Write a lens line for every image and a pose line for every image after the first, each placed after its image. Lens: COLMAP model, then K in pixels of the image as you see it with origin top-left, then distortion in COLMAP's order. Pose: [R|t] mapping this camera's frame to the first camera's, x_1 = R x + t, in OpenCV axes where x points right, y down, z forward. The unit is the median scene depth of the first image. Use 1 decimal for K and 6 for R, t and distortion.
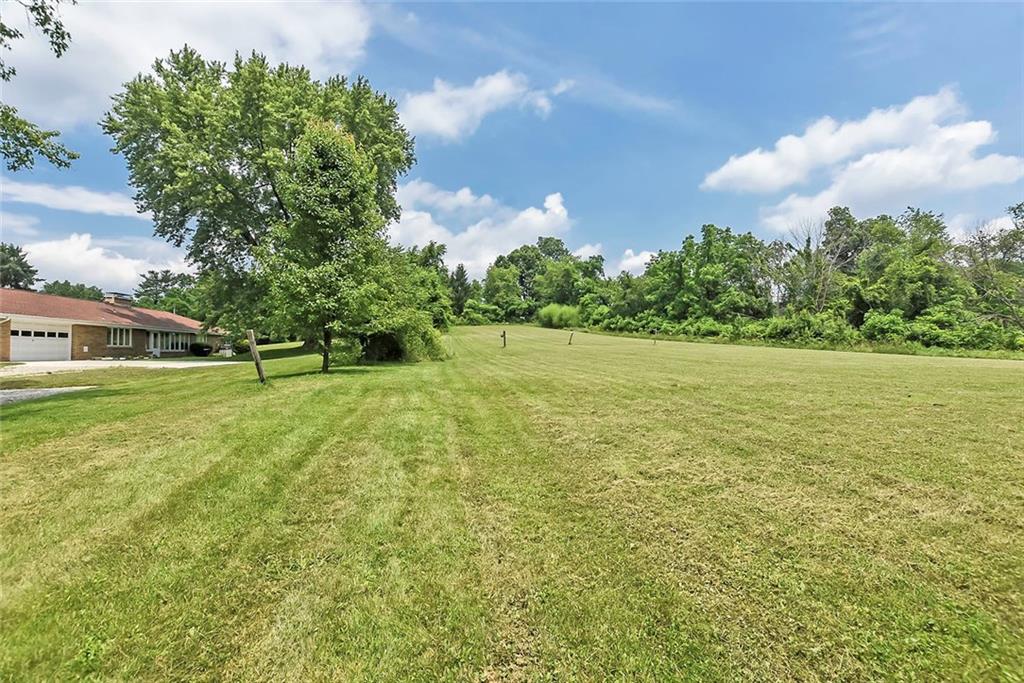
lens RADIAL K [[441.7, 0, 515.1], [0, 441.7, 346.0], [0, 0, 1]] dist [-0.003094, 0.001858]
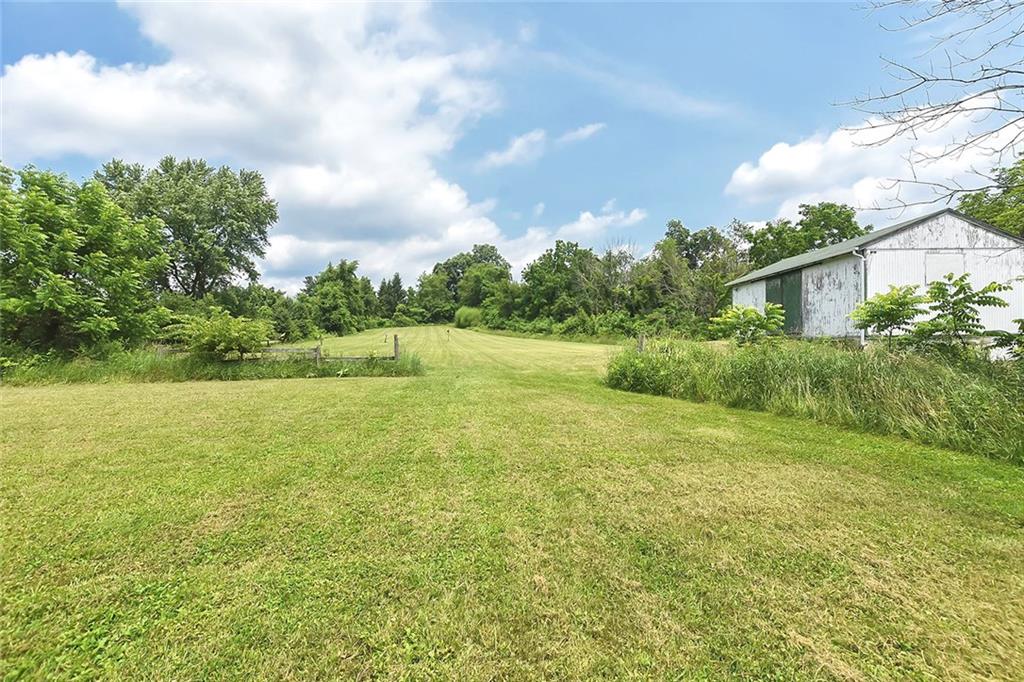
lens RADIAL K [[453.4, 0, 491.1], [0, 453.4, 332.0], [0, 0, 1]] dist [0.002023, 0.000104]
pose [[0.997531, -0.025400, -0.065473, 0.247317], [0.023669, 0.999353, -0.027084, 0.005019], [0.066119, 0.025467, 0.997487, -0.186854]]
